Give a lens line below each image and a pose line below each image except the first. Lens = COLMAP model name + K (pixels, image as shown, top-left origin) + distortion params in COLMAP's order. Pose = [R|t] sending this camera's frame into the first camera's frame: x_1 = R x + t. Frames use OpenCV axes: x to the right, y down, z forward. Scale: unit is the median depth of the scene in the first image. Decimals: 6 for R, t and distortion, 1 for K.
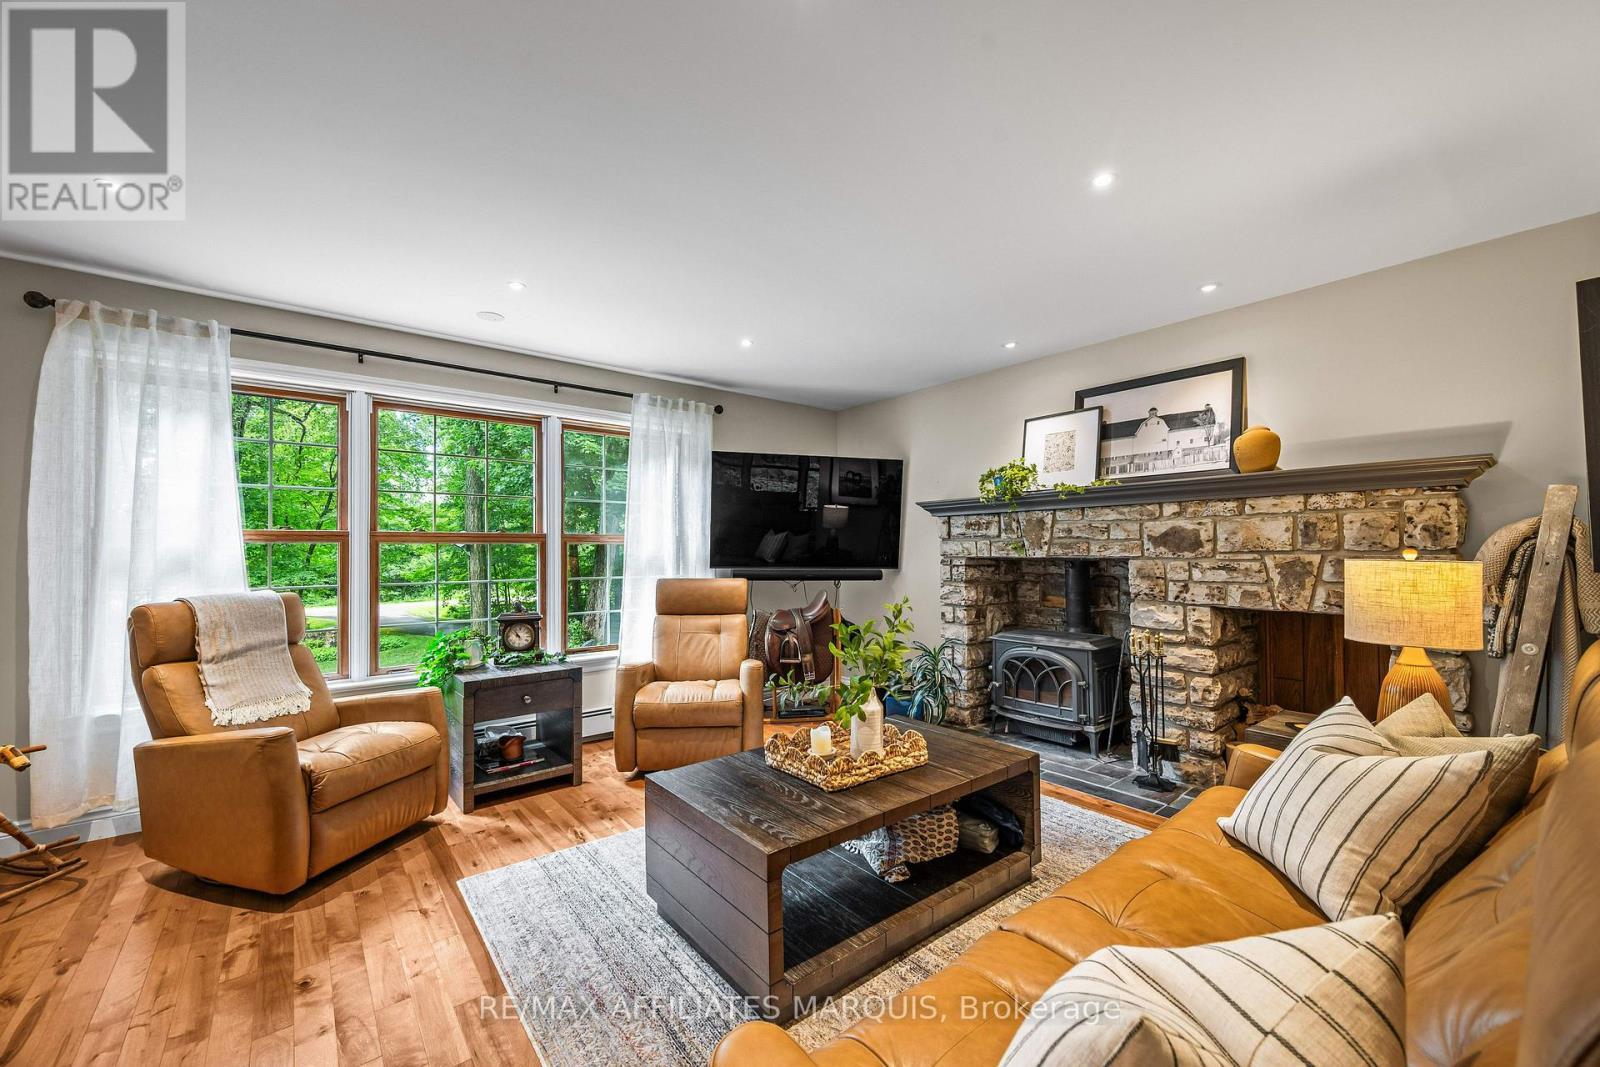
lens RADIAL K [[631.3, 0, 803.3], [0, 631.3, 542.9], [0, 0, 1]] dist [-0.000680, -0.000056]
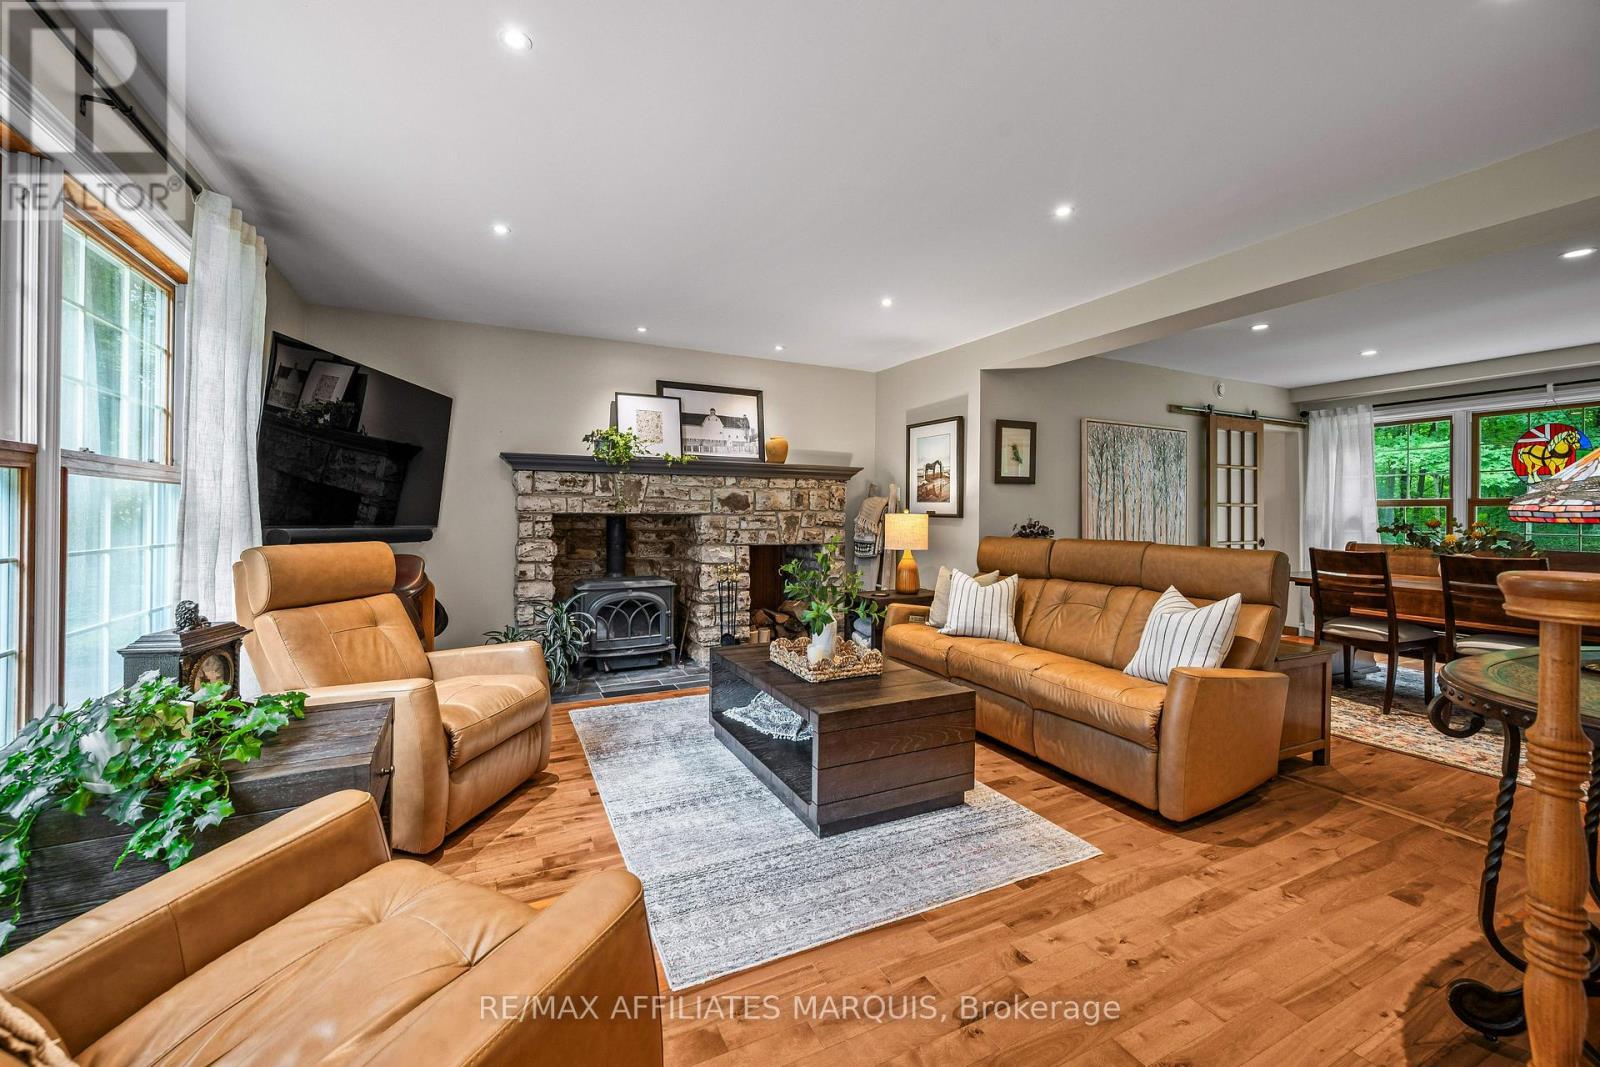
lens RADIAL K [[638.1, 0, 793.5], [0, 638.1, 511.7], [0, 0, 1]] dist [0.000482, -0.000059]
pose [[0.218474, 0.010980, 0.975781, -0.790470], [-0.019955, 0.999778, -0.006782, 0.023922], [-0.975639, -0.017990, 0.218644, 0.495226]]
